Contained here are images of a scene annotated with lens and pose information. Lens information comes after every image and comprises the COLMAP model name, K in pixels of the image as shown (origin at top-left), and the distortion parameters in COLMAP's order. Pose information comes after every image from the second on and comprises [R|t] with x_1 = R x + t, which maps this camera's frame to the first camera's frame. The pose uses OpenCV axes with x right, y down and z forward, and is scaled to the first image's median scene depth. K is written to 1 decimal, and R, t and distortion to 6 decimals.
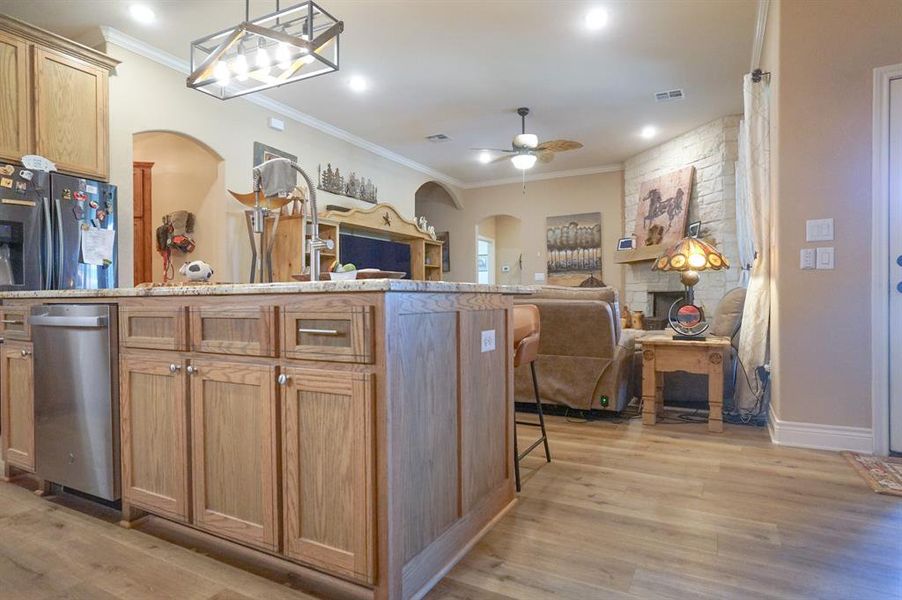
lens RADIAL K [[507.4, 0, 451.9], [0, 507.4, 294.6], [0, 0, 1]] dist [-0.020819, 0.008419]
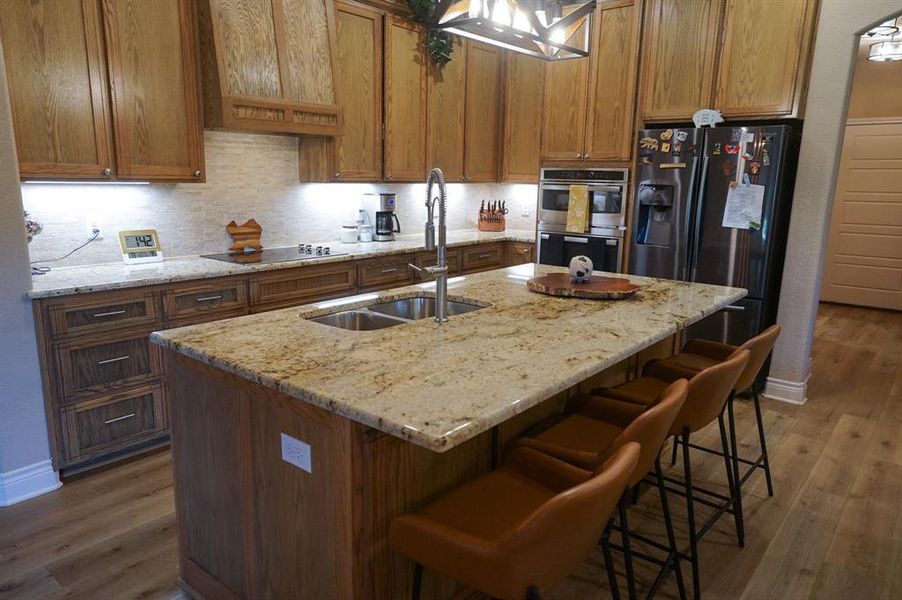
lens RADIAL K [[621.4, 0, 450.8], [0, 621.4, 300.6], [0, 0, 1]] dist [-0.000614, 0.032005]
pose [[-0.187748, 0.201712, -0.961282, 0.230367], [-0.005037, 0.978475, 0.206304, -0.084234], [0.982204, 0.043575, -0.182691, 0.387420]]
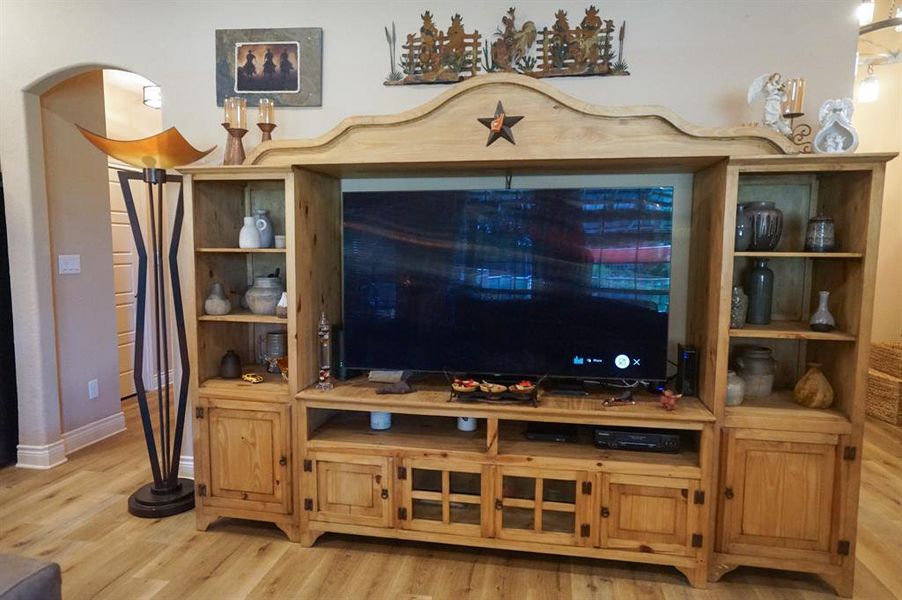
lens RADIAL K [[587.3, 0, 447.0], [0, 587.3, 304.3], [0, 0, 1]] dist [-0.007673, 0.001846]
pose [[0.313821, 0.099413, -0.944263, 0.213394], [0.000971, 0.994469, 0.105022, -0.069359], [0.949482, -0.033875, 0.311989, 0.797851]]
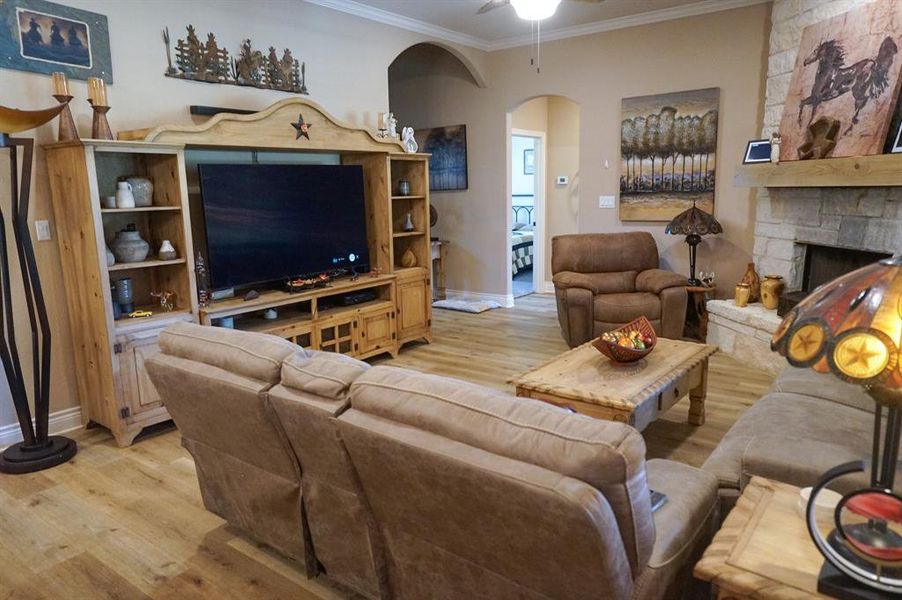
lens RADIAL K [[621.4, 0, 450.2], [0, 621.4, 300.8], [0, 0, 1]] dist [-0.000614, 0.032005]
pose [[0.988672, 0.013736, -0.149463, 0.130755], [0.015931, 0.980575, 0.195499, -0.087217], [0.149245, -0.195665, 0.969248, 0.304941]]
